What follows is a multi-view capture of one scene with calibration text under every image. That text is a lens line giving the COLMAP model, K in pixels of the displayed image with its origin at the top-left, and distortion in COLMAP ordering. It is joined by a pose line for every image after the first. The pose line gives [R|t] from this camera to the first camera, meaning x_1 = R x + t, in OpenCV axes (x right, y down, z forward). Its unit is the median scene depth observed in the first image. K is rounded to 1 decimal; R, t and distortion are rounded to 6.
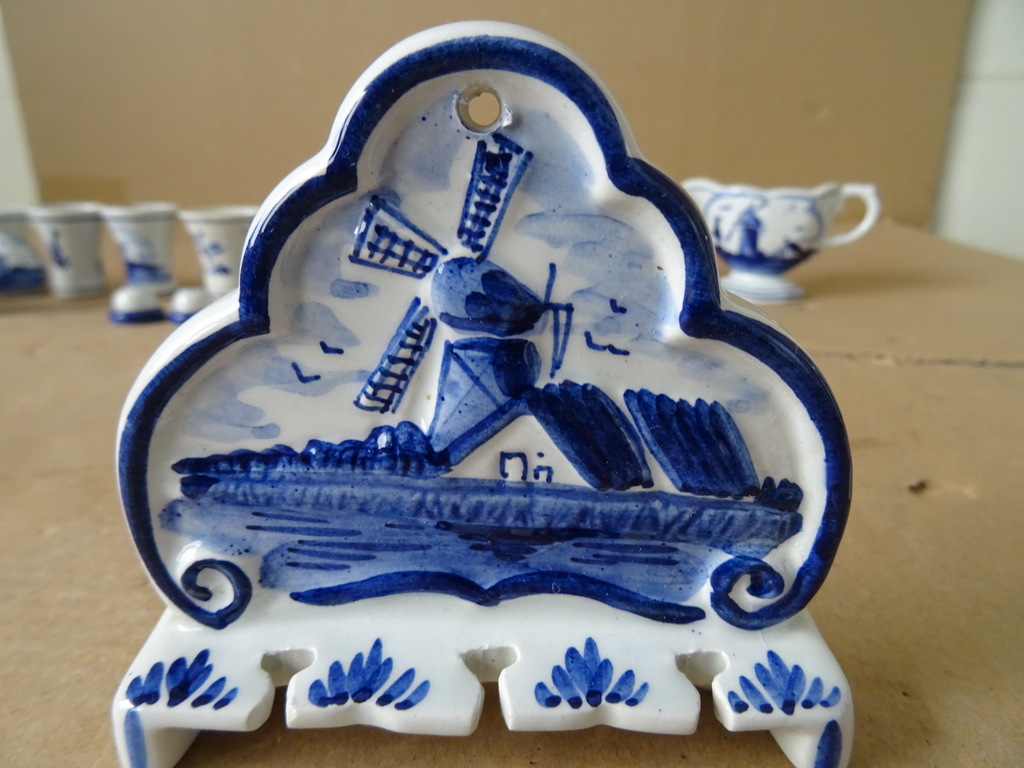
lens RADIAL K [[731.5, 0, 513.0], [0, 731.5, 381.0], [0, 0, 1]] dist [0.009958, -0.026459]
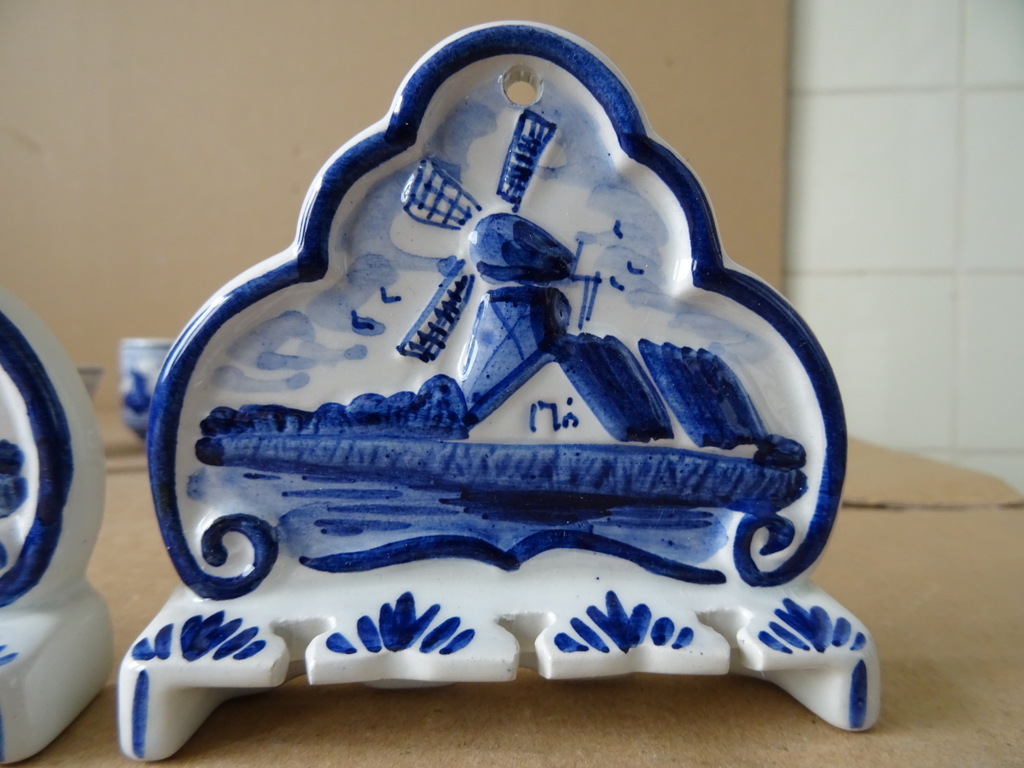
lens RADIAL K [[731.5, 0, 514.7], [0, 731.5, 375.4], [0, 0, 1]] dist [0.009958, -0.026459]
pose [[0.994847, -0.002931, 0.101344, 0.976581], [0.030797, 0.961087, -0.274524, 0.349683], [-0.096596, 0.276231, 0.956225, -0.043578]]
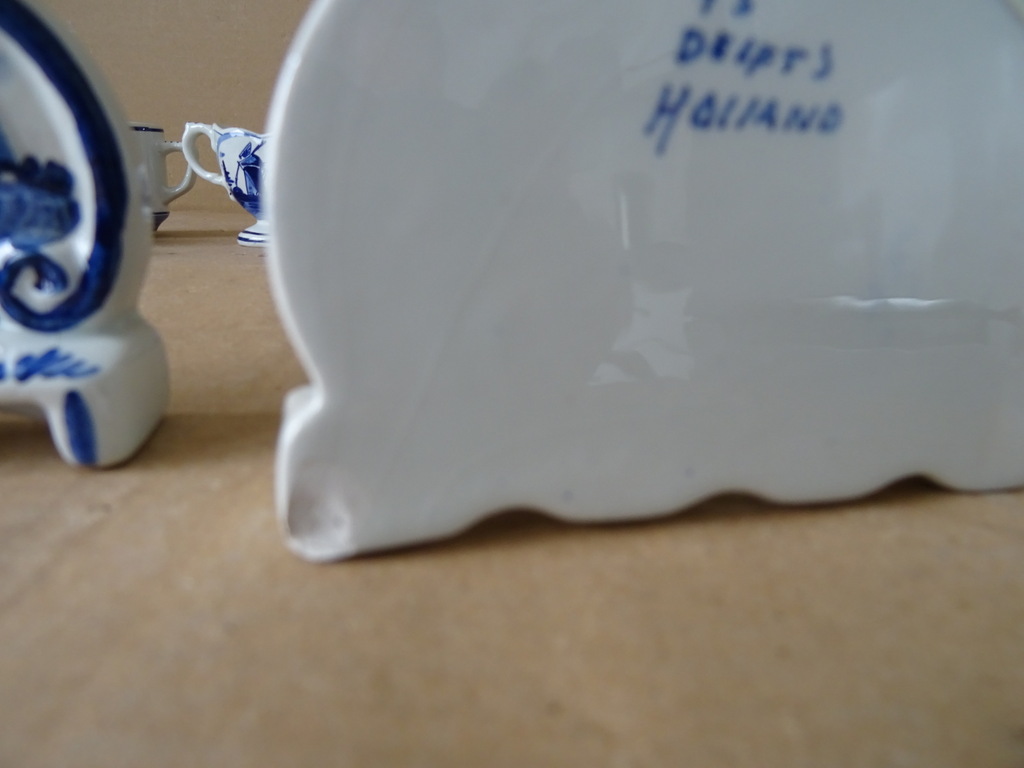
lens RADIAL K [[731.5, 0, 514.7], [0, 731.5, 381.7], [0, 0, 1]] dist [0.009958, -0.026459]
pose [[0.981984, -0.016279, 0.188260, 0.797795], [0.022573, 0.999254, -0.031340, 0.479146], [-0.187609, 0.035025, 0.981619, -0.053725]]
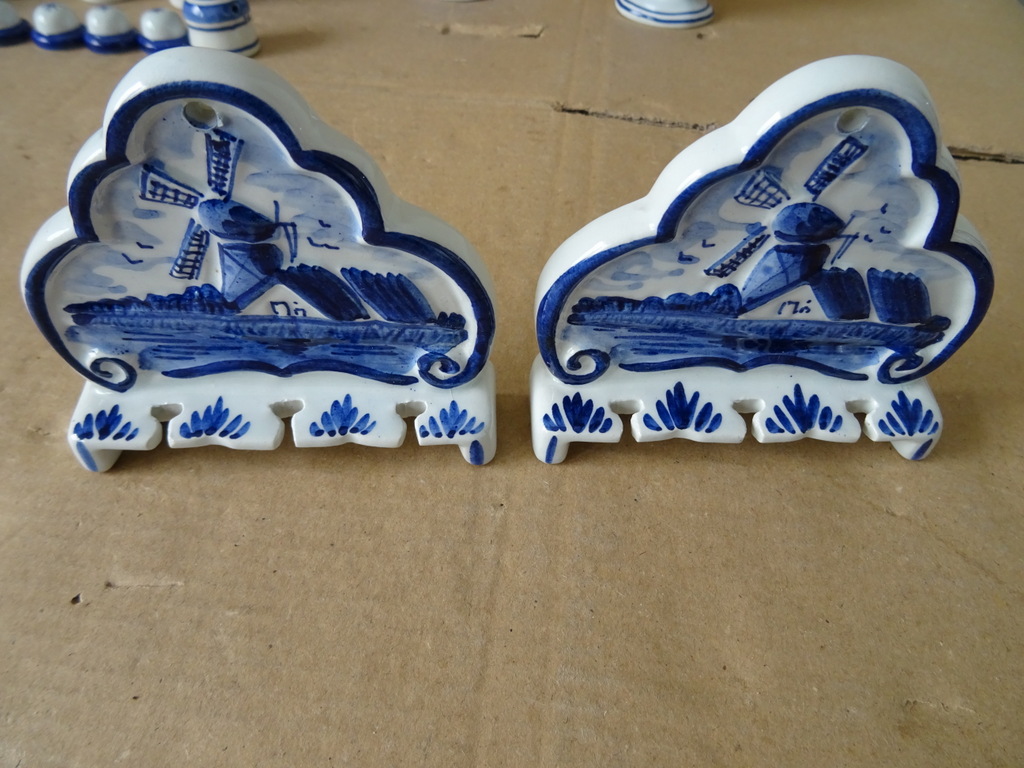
lens RADIAL K [[731.5, 0, 511.8], [0, 731.5, 379.5], [0, 0, 1]] dist [0.009958, -0.026459]
pose [[0.999113, -0.013033, 0.040030, 0.440435], [-0.008041, 0.874283, 0.485350, -0.529821], [-0.041323, -0.485242, 0.873403, -0.497939]]
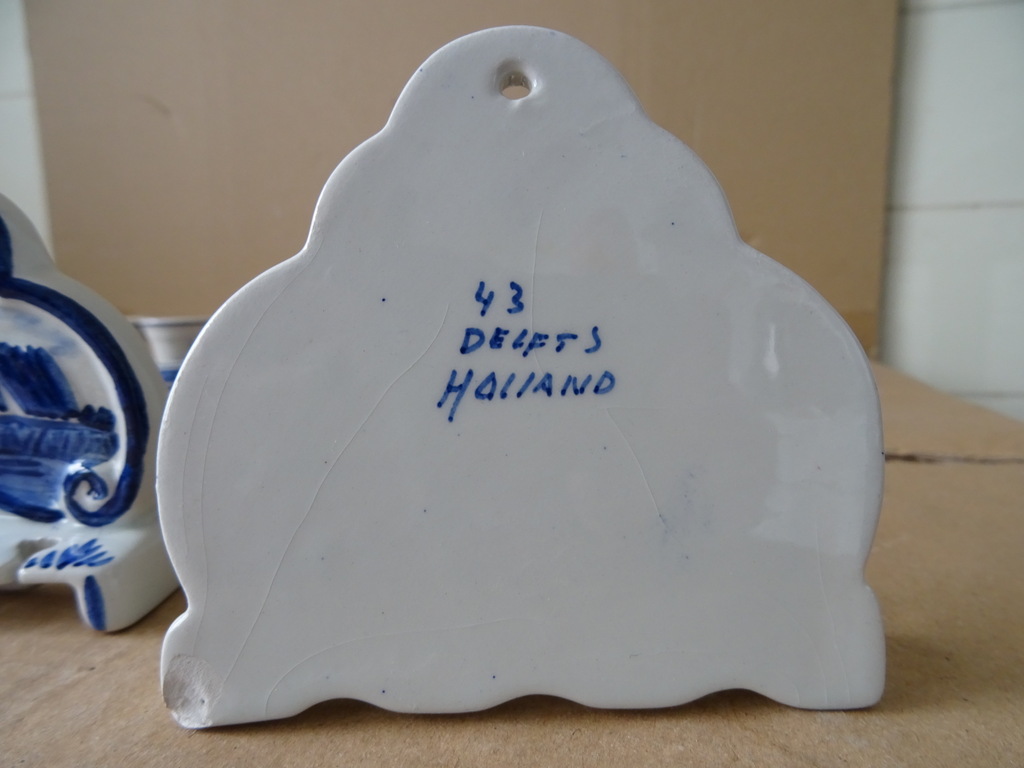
lens RADIAL K [[731.5, 0, 511.3], [0, 731.5, 382.5], [0, 0, 1]] dist [0.009958, -0.026459]
pose [[0.997687, -0.008728, -0.067411, 1.259153], [-0.003715, 0.983238, -0.182291, 0.344434], [0.067872, 0.182120, 0.980931, -0.324125]]
